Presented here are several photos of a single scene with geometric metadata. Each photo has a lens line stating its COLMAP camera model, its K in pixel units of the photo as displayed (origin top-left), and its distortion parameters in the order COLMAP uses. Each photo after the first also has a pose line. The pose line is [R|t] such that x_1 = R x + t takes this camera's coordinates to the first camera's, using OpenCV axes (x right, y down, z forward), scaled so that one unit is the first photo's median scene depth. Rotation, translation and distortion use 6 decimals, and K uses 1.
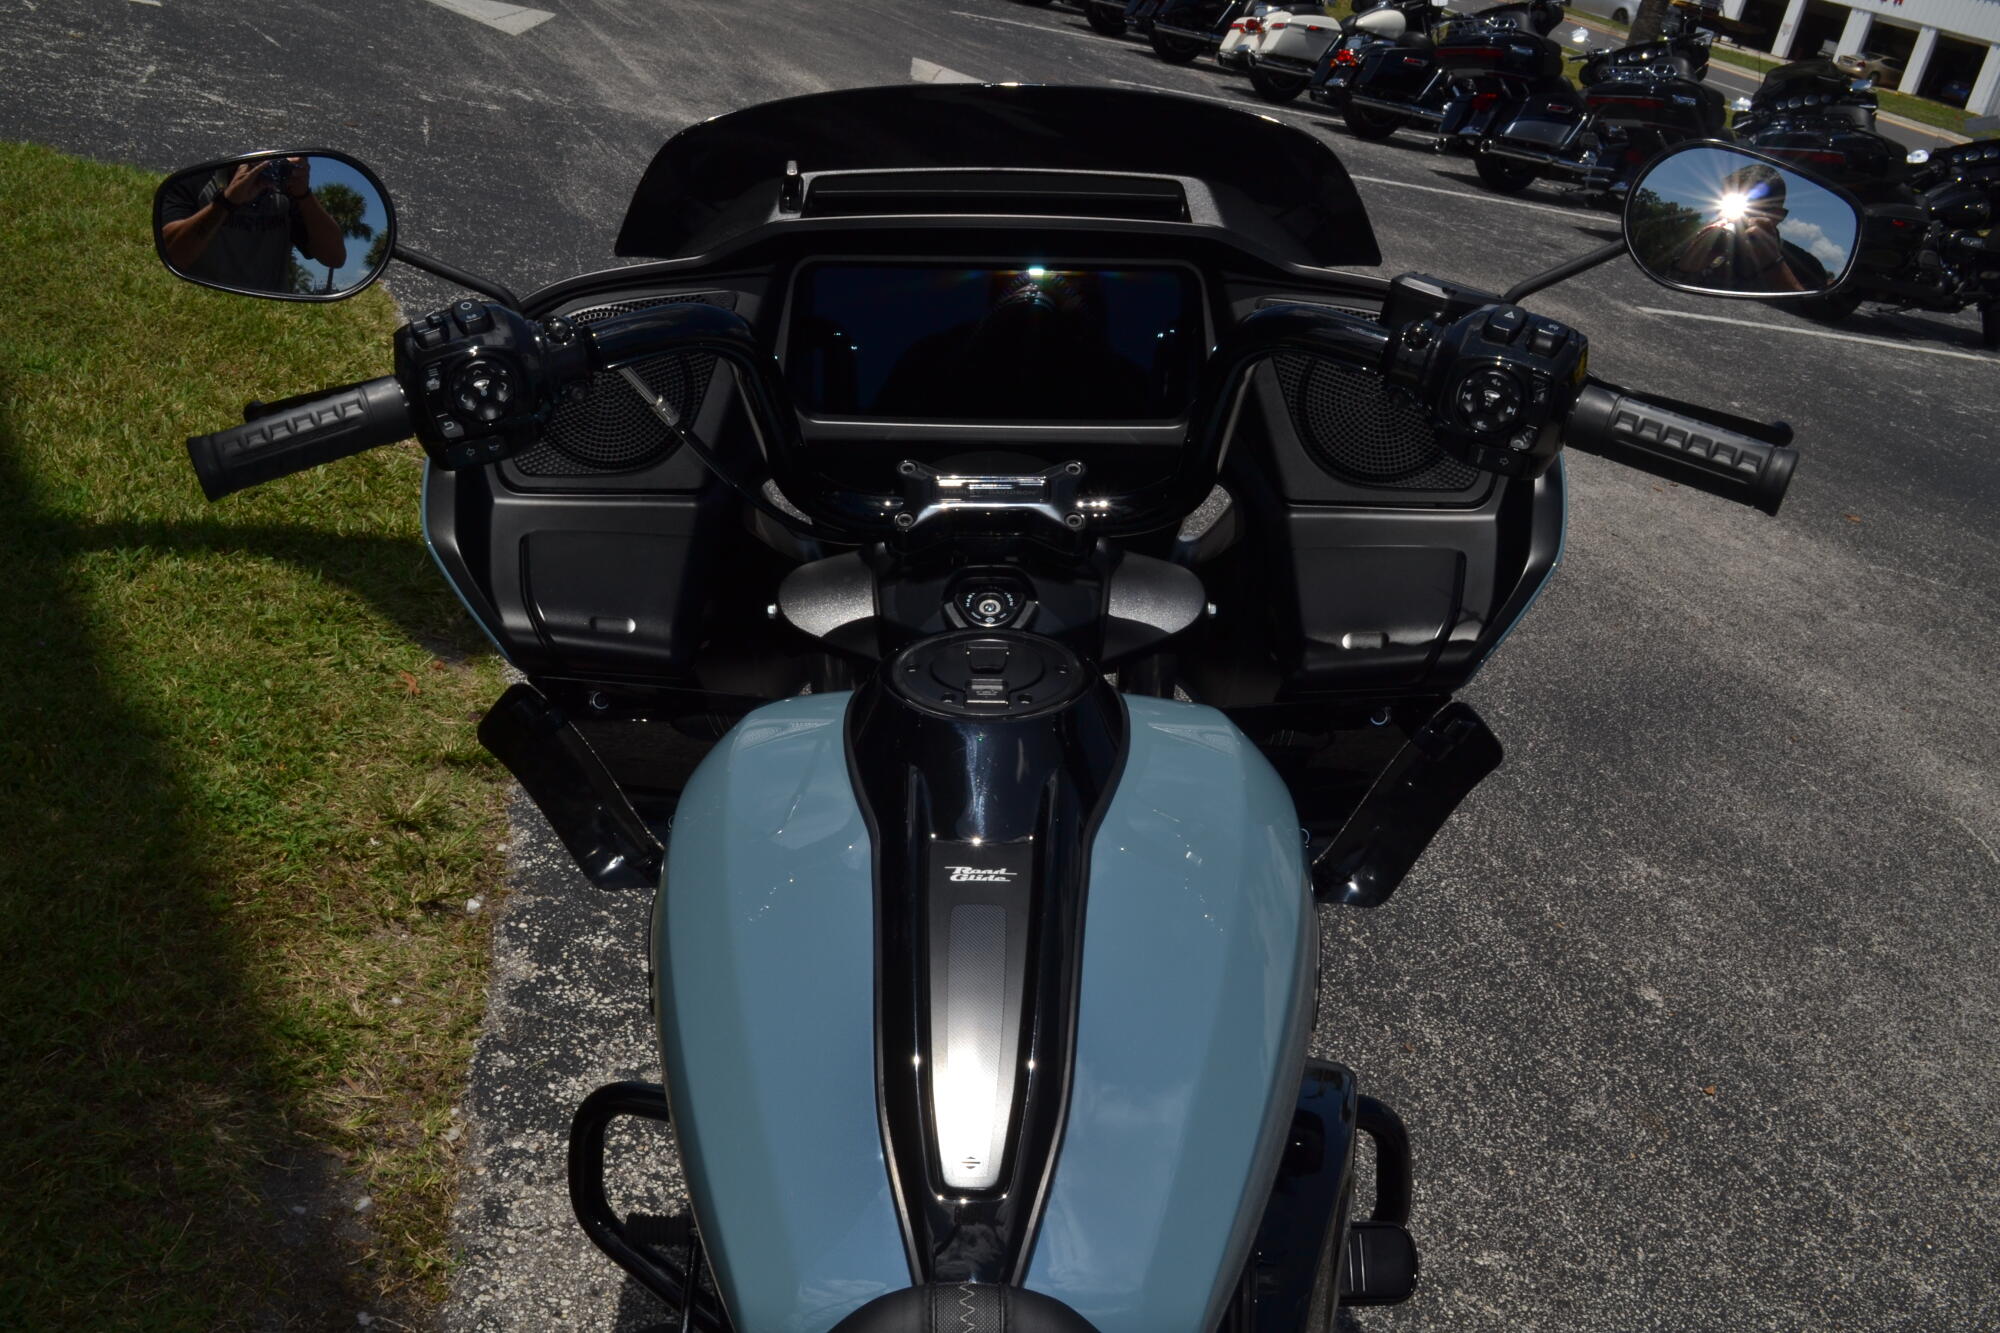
lens RADIAL K [[2026.3, 0, 994.8], [0, 2026.3, 666.6], [0, 0, 1]] dist [-0.051361, 0.000000]
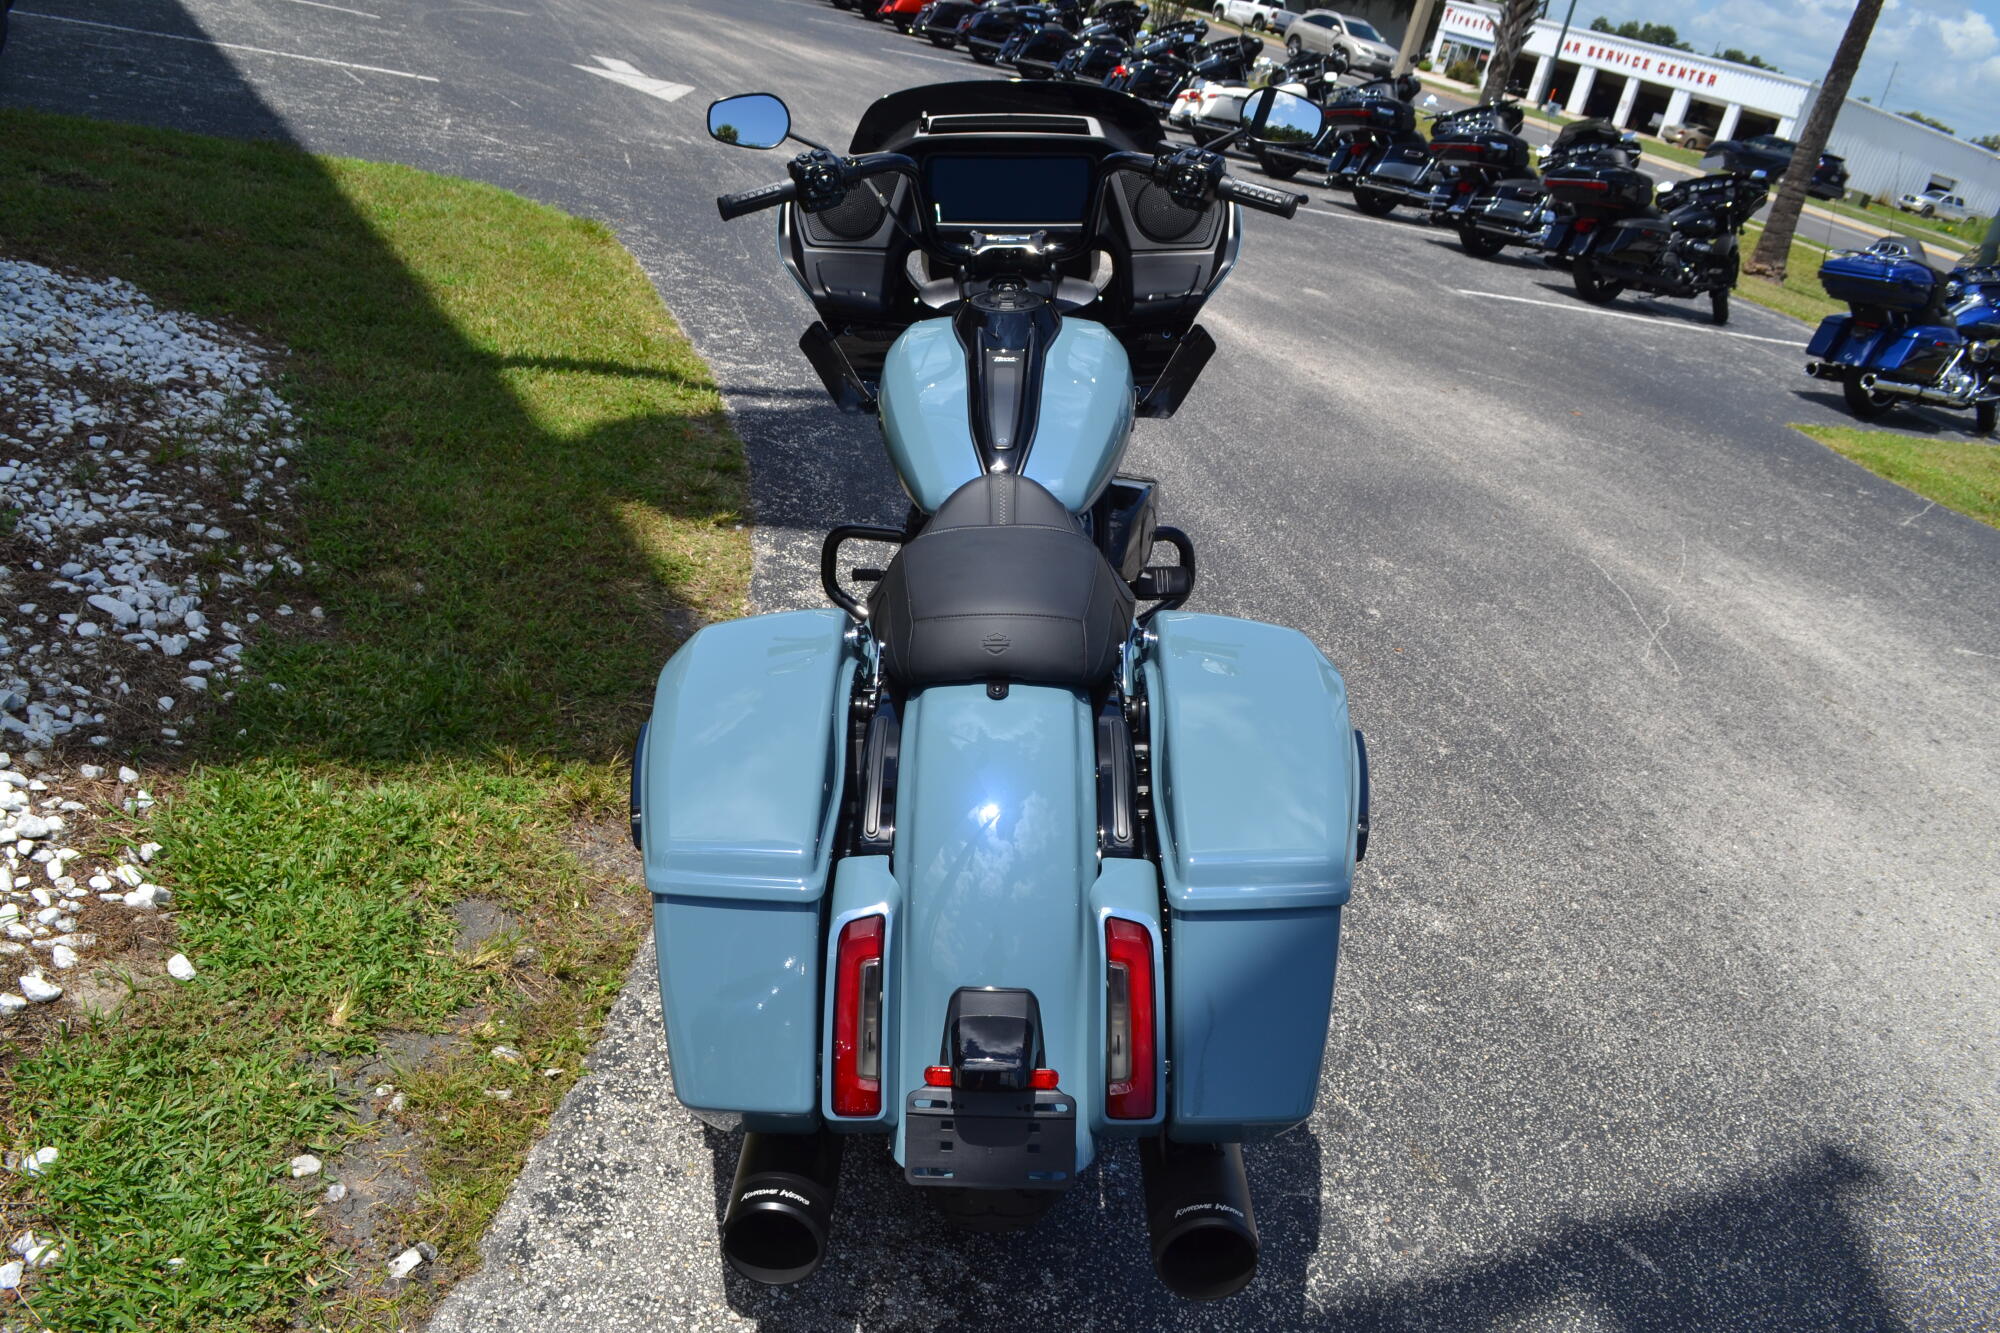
lens RADIAL K [[1585.4, 0, 995.2], [0, 1585.4, 661.3], [0, 0, 1]] dist [-0.075931, 0.008729]
pose [[0.999964, -0.004359, -0.007227, -0.001091], [0.004595, 0.999445, 0.032997, 0.069584], [0.007079, -0.033029, 0.999429, -0.180695]]
